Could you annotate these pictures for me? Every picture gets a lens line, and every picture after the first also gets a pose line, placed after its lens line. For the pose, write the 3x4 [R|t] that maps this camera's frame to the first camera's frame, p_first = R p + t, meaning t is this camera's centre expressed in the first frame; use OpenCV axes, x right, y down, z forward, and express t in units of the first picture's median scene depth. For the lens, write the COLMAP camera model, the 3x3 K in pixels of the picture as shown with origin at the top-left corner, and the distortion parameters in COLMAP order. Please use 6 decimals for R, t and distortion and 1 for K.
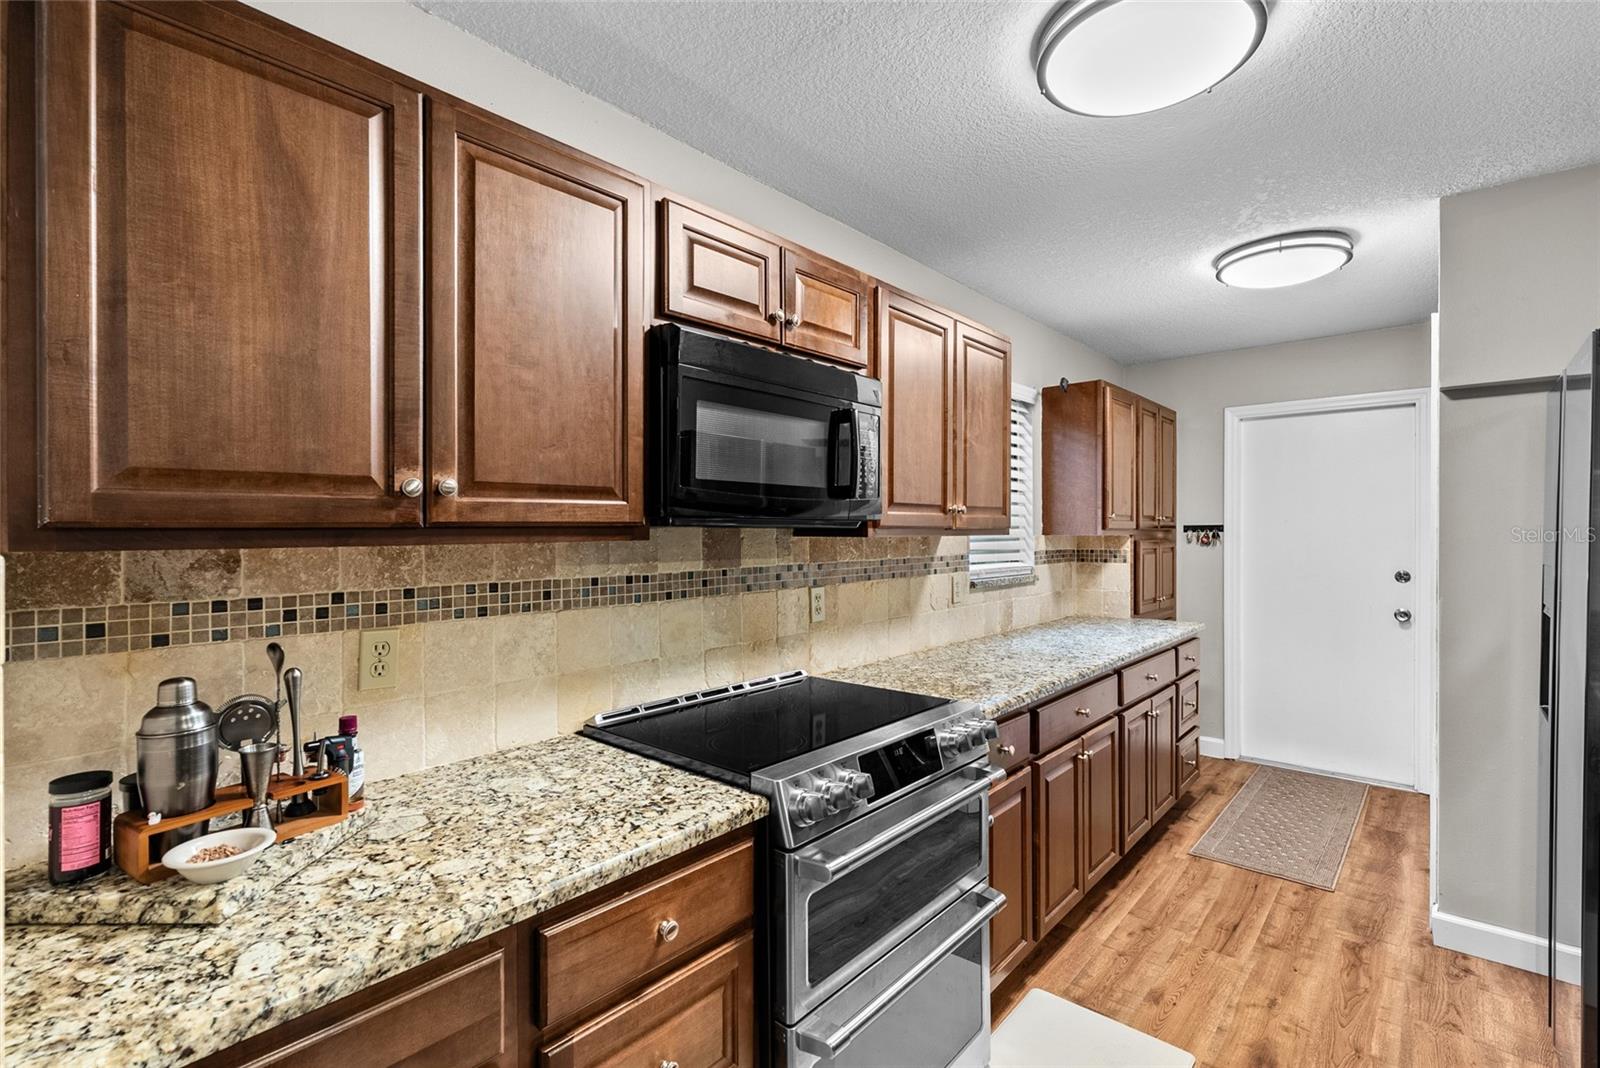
lens RADIAL K [[721.3, 0, 800.0], [0, 721.3, 534.0], [0, 0, 1]] dist [-0.004706, -0.000082]
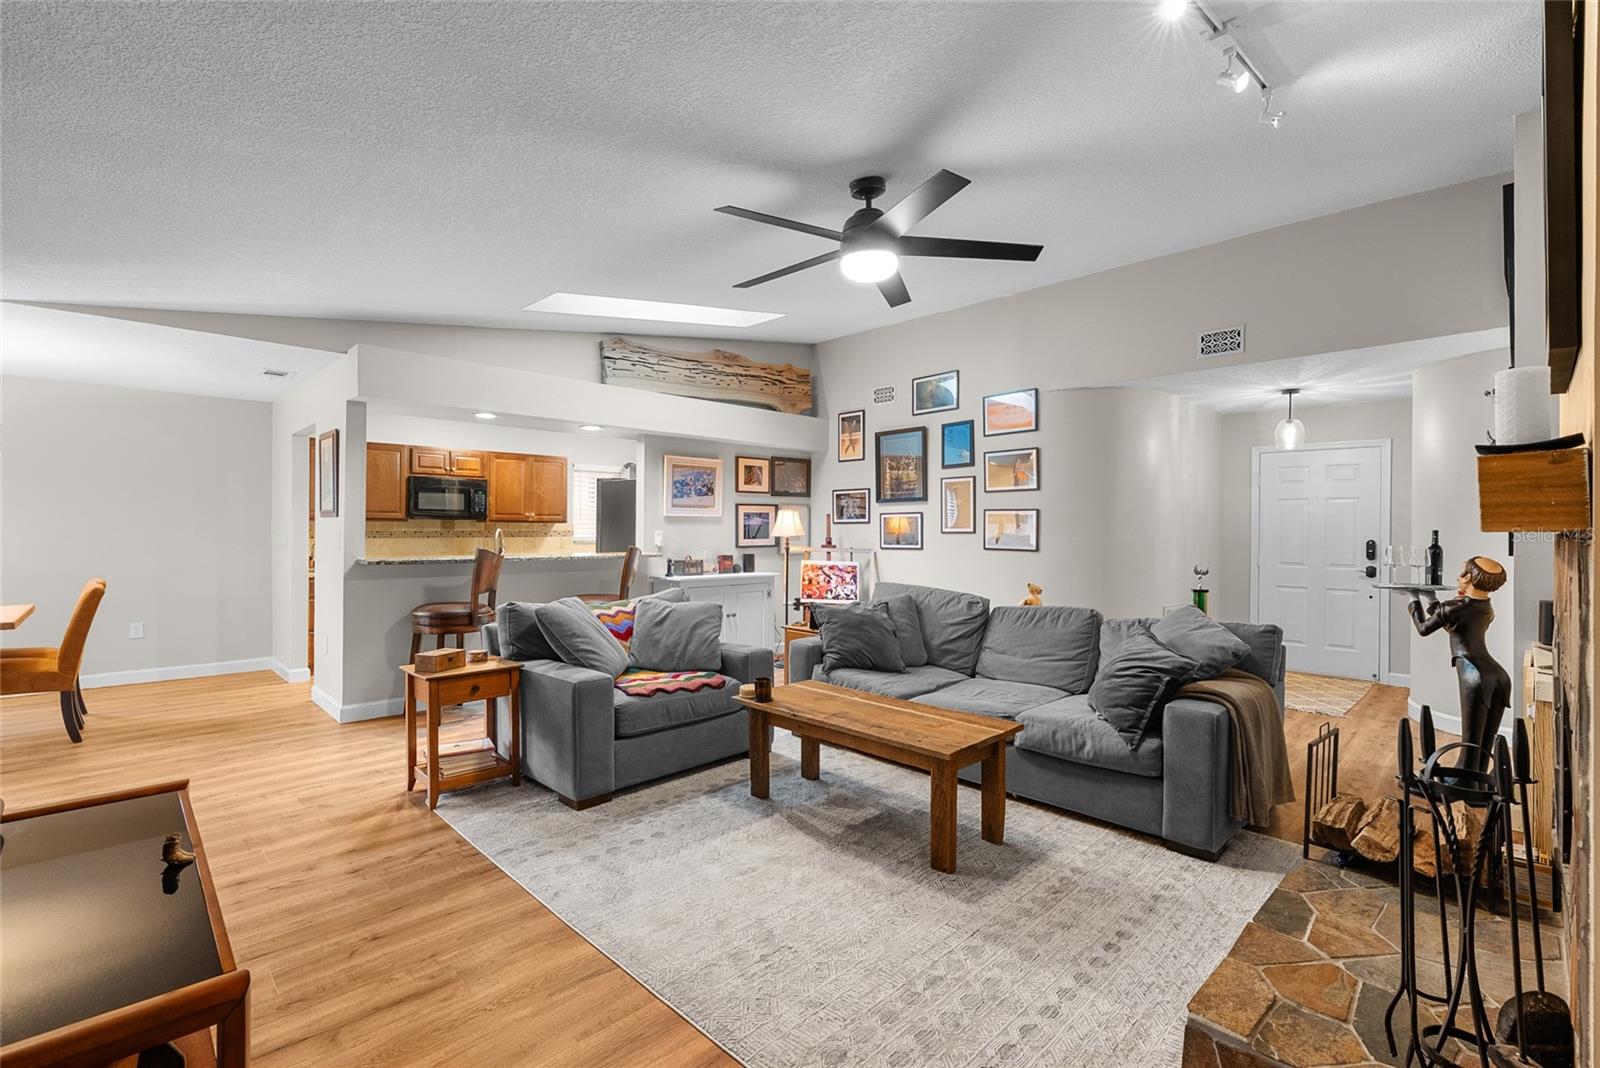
lens RADIAL K [[720.8, 0, 801.6], [0, 720.8, 530.0], [0, 0, 1]] dist [-0.002175, 0.000388]
pose [[0.997955, 0.009302, -0.063242, 1.972503], [-0.009456, 0.999953, -0.002144, 0.036021], [0.063219, 0.002738, 0.997996, -2.623069]]
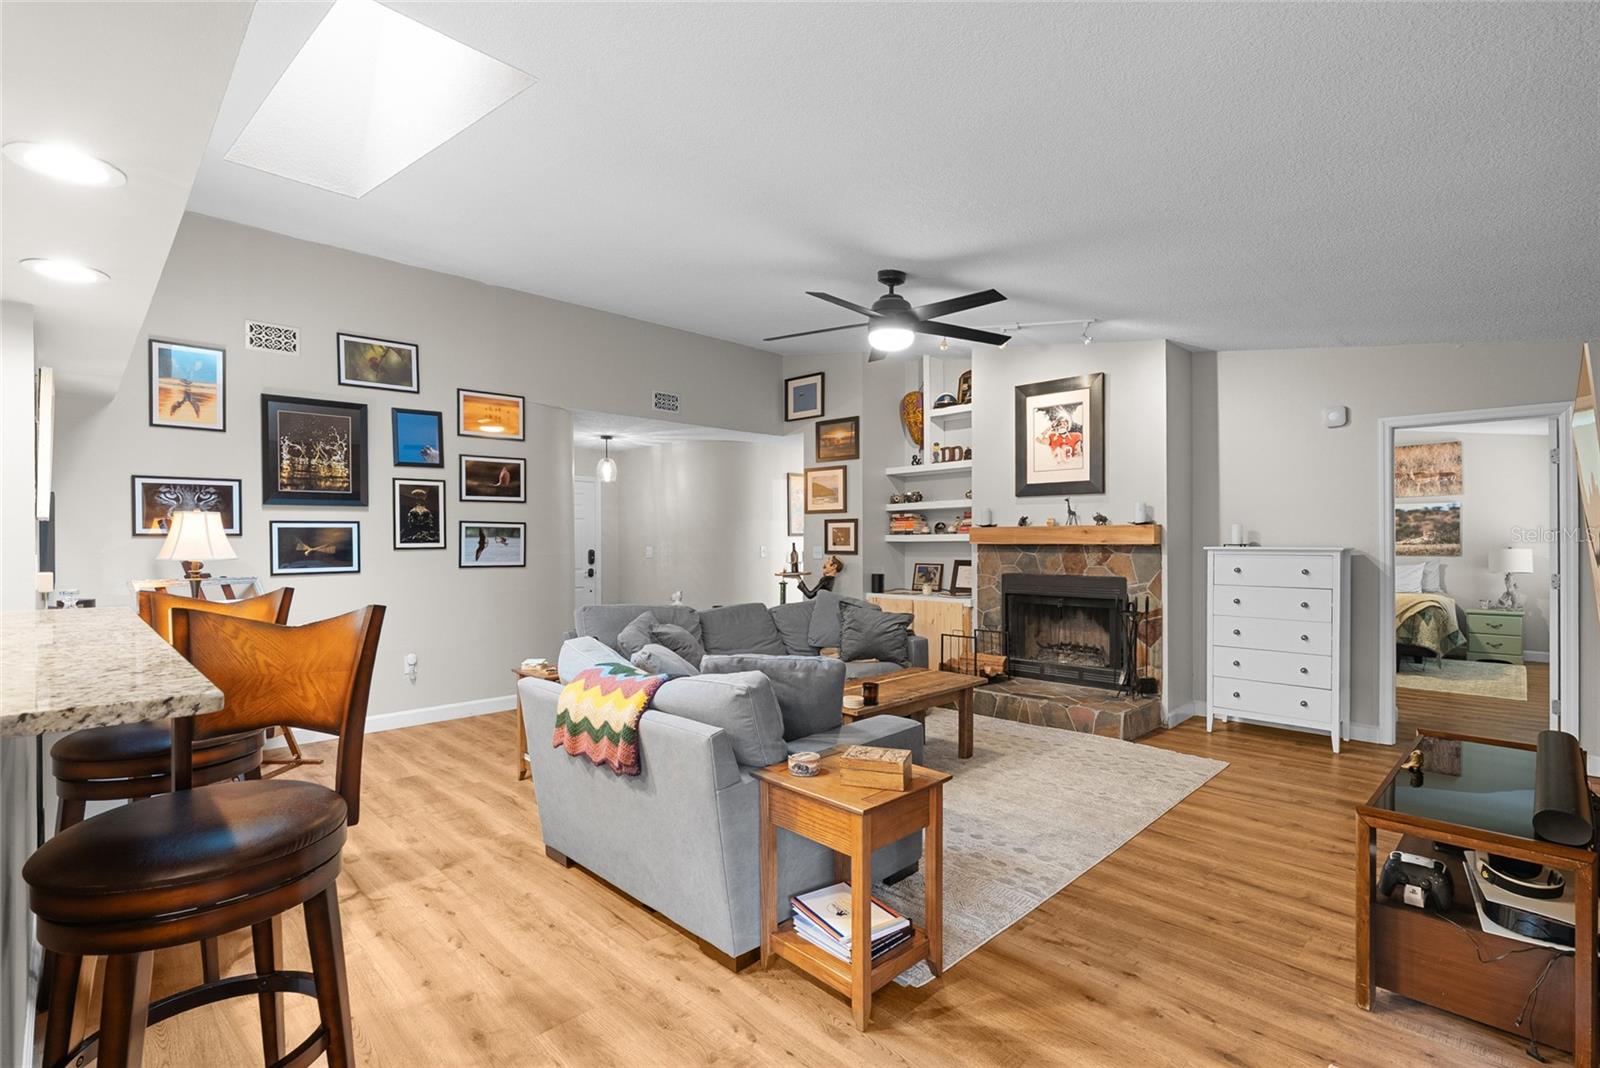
lens RADIAL K [[743.2, 0, 809.3], [0, 743.2, 540.2], [0, 0, 1]] dist [-0.000065, 0.000124]
pose [[0.051157, 0.005995, 0.998673, -0.072355], [0.006051, 0.999962, -0.006313, 0.029146], [-0.998672, 0.006366, 0.051119, -0.921056]]
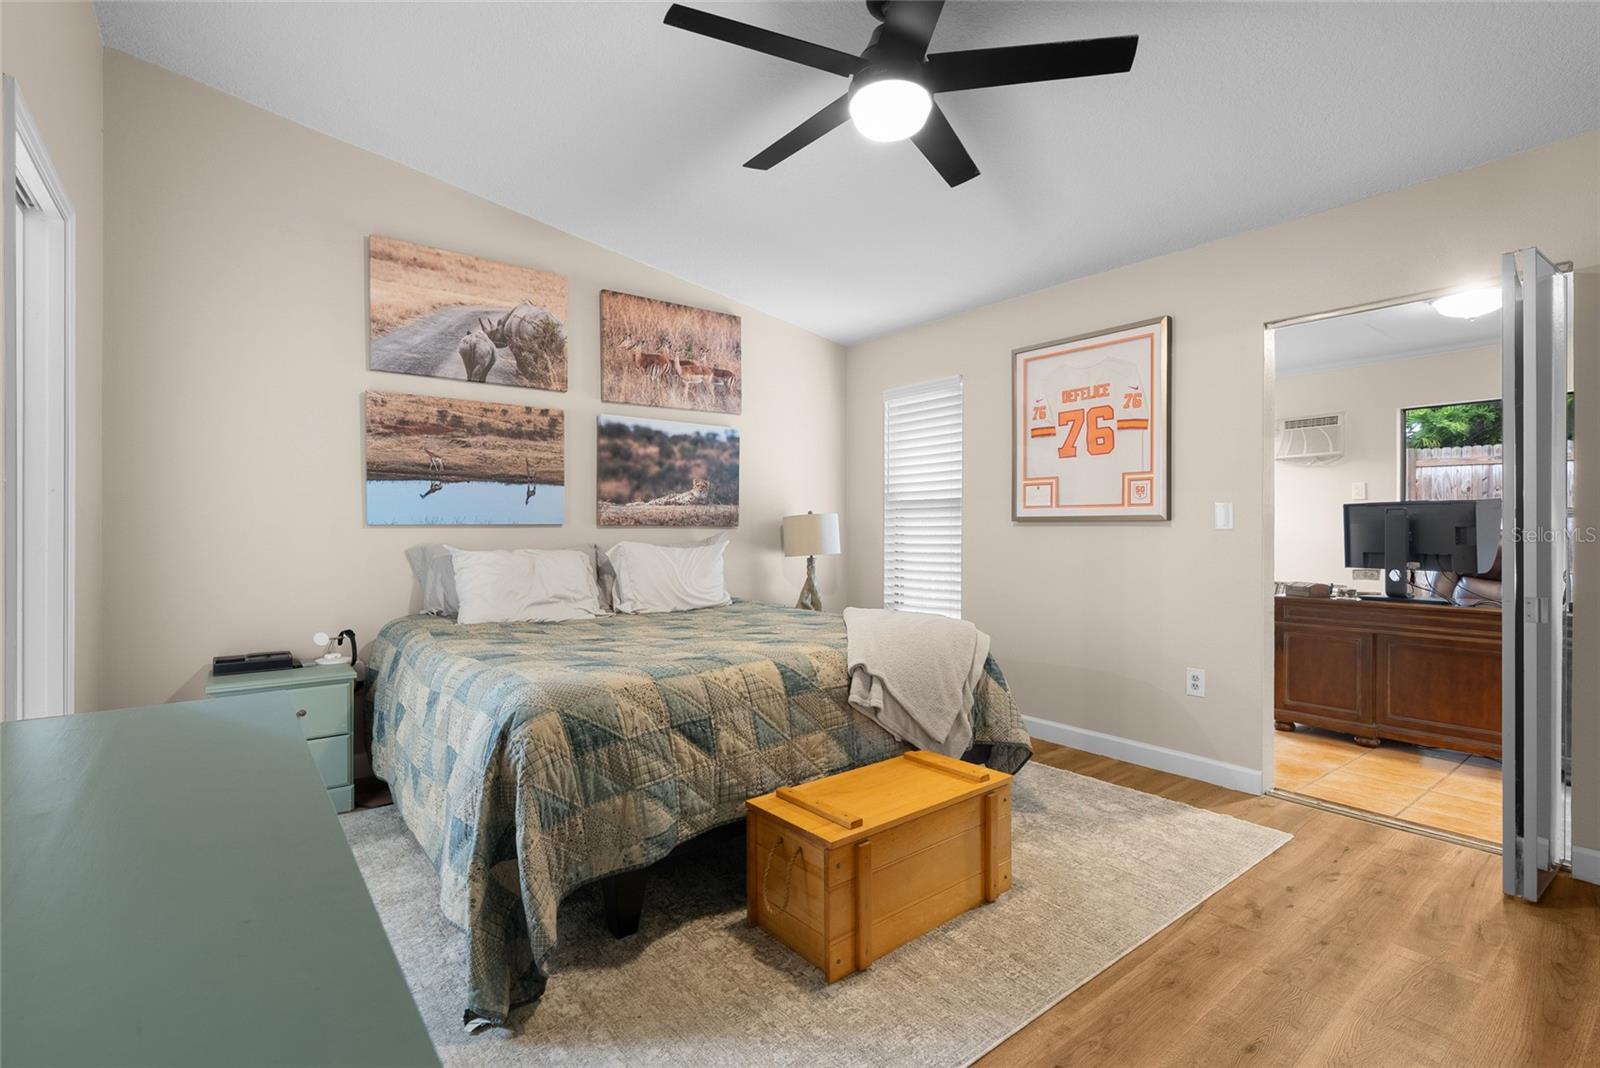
lens RADIAL K [[728.7, 0, 802.2], [0, 728.7, 526.0], [0, 0, 1]] dist [-0.007590, 0.001730]
pose [[-0.985694, 0.006373, 0.168426, 3.872154], [0.006169, 0.999979, -0.001737, 0.118320], [-0.168434, -0.000673, -0.985713, -2.251189]]
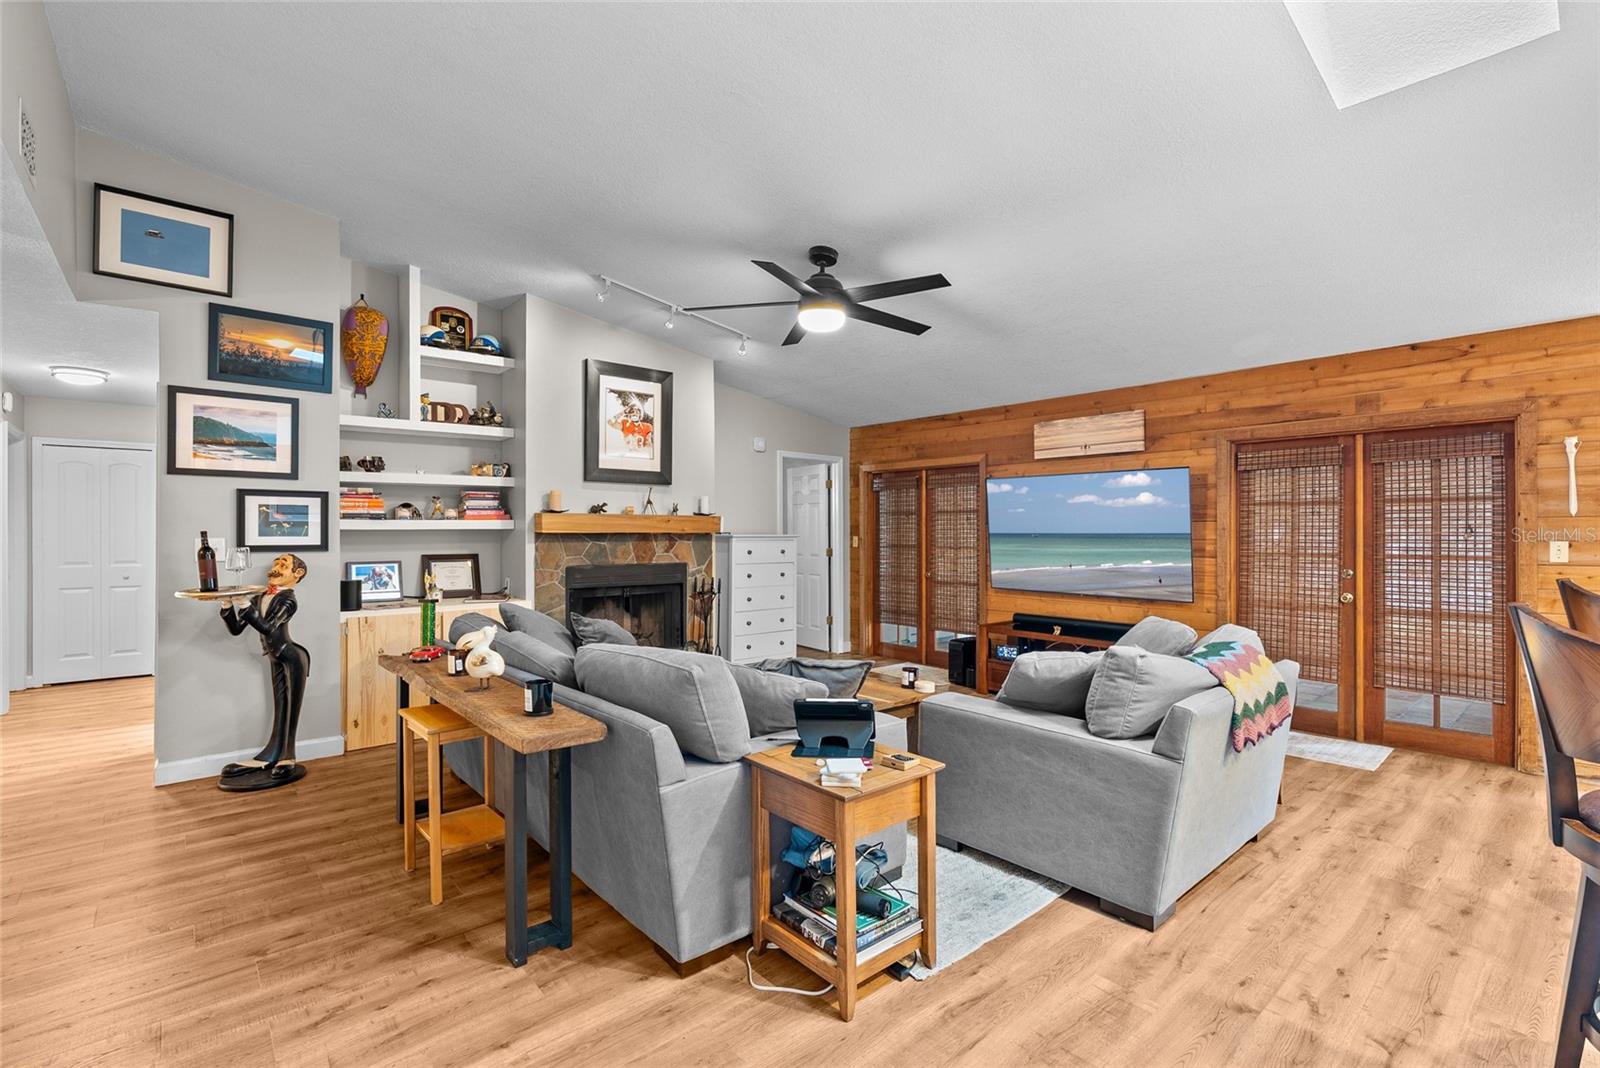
lens RADIAL K [[728.7, 0, 802.2], [0, 728.7, 526.0], [0, 0, 1]] dist [-0.007590, 0.001730]
pose [[-0.992203, 0.004424, 0.124556, 1.824117], [0.004183, 0.999989, -0.002200, 0.015400], [-0.124564, -0.001661, -0.992210, 0.907807]]
